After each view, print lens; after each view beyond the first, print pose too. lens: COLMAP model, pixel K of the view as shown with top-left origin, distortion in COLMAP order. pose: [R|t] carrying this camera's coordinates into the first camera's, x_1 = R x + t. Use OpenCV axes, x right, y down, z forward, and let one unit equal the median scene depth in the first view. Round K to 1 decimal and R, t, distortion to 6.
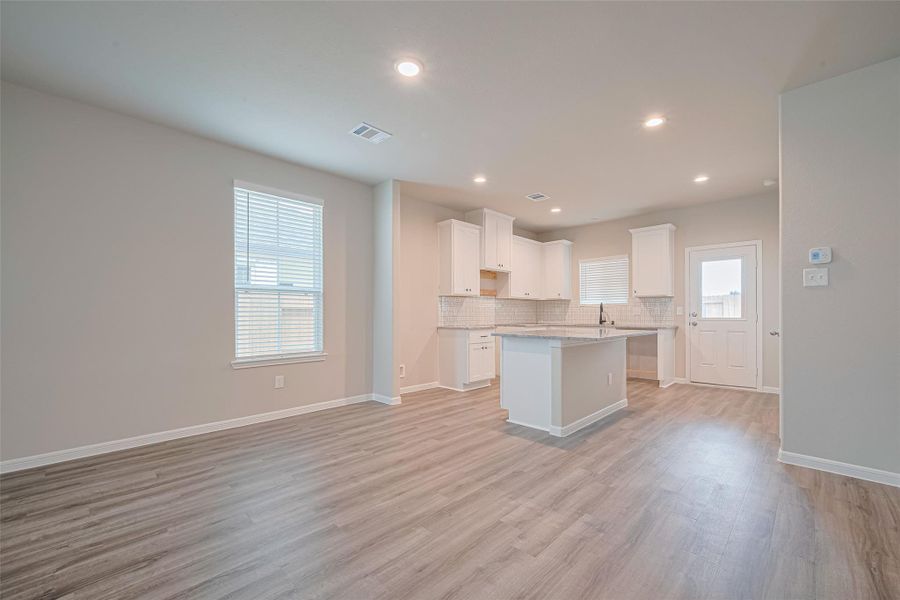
lens RADIAL K [[364.1, 0, 465.6], [0, 364.1, 315.8], [0, 0, 1]] dist [-0.000060, 0.000185]
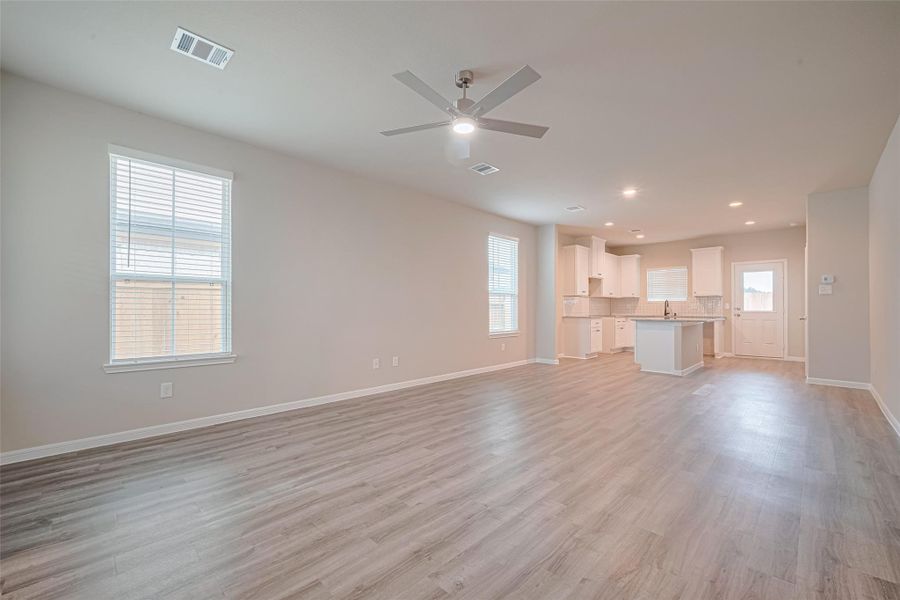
lens RADIAL K [[364.1, 0, 453.2], [0, 364.1, 309.8], [0, 0, 1]] dist [-0.000060, 0.000185]
pose [[0.999712, 0.000661, -0.023985, -0.482129], [-0.000722, 0.999997, -0.002540, 0.005596], [0.023983, 0.002557, 0.999709, -0.487775]]
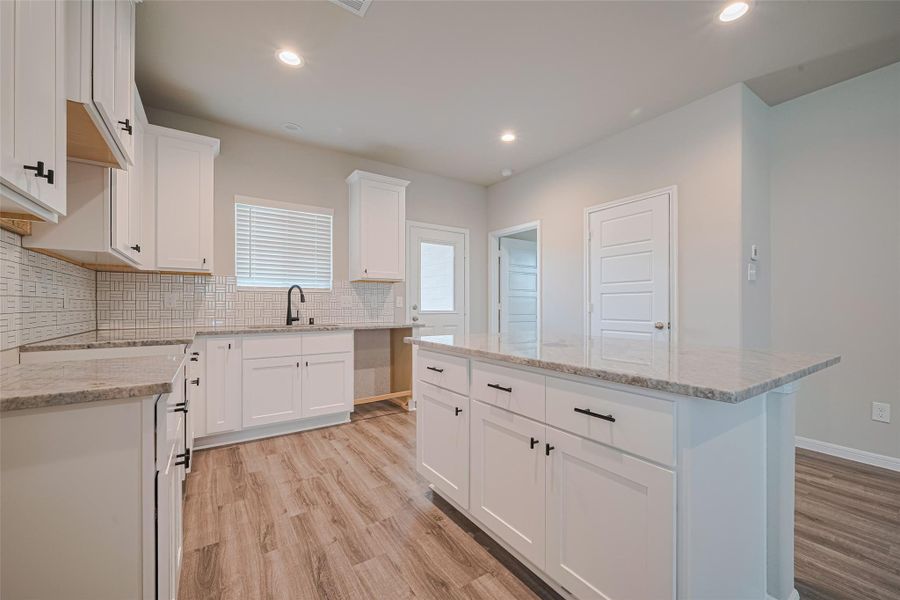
lens RADIAL K [[364.1, 0, 455.7], [0, 364.1, 302.8], [0, 0, 1]] dist [-0.000060, 0.000185]
pose [[0.248195, 0.004782, 0.968698, -0.117354], [-0.001032, 0.999989, -0.004672, -0.009457], [-0.968710, 0.000160, 0.248197, 0.732144]]
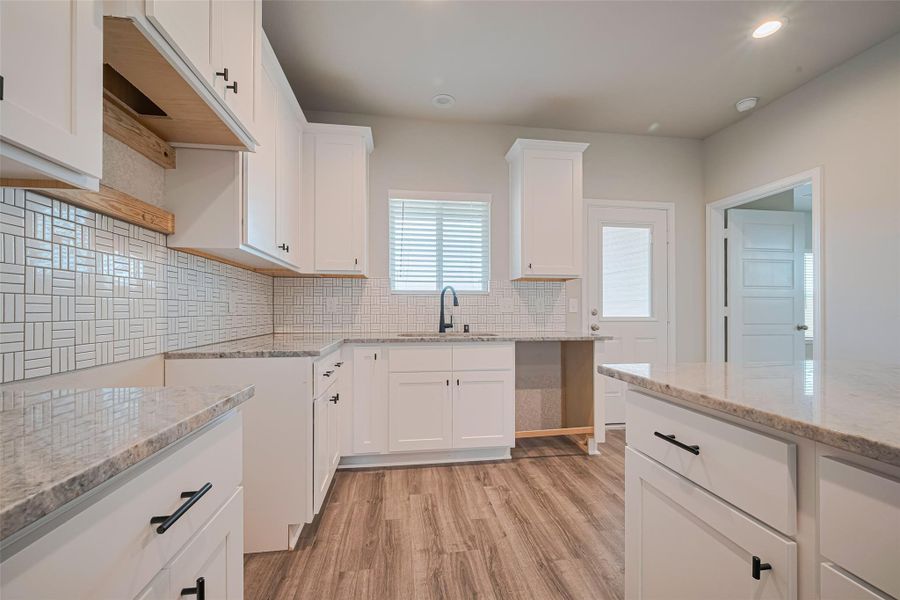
lens RADIAL K [[364.1, 0, 449.0], [0, 364.1, 309.7], [0, 0, 1]] dist [-0.000060, 0.000185]
pose [[0.649853, -0.000544, 0.760060, 0.019001], [-0.000571, 0.999999, 0.001205, -0.008351], [-0.760060, -0.001217, 0.649852, 0.808234]]
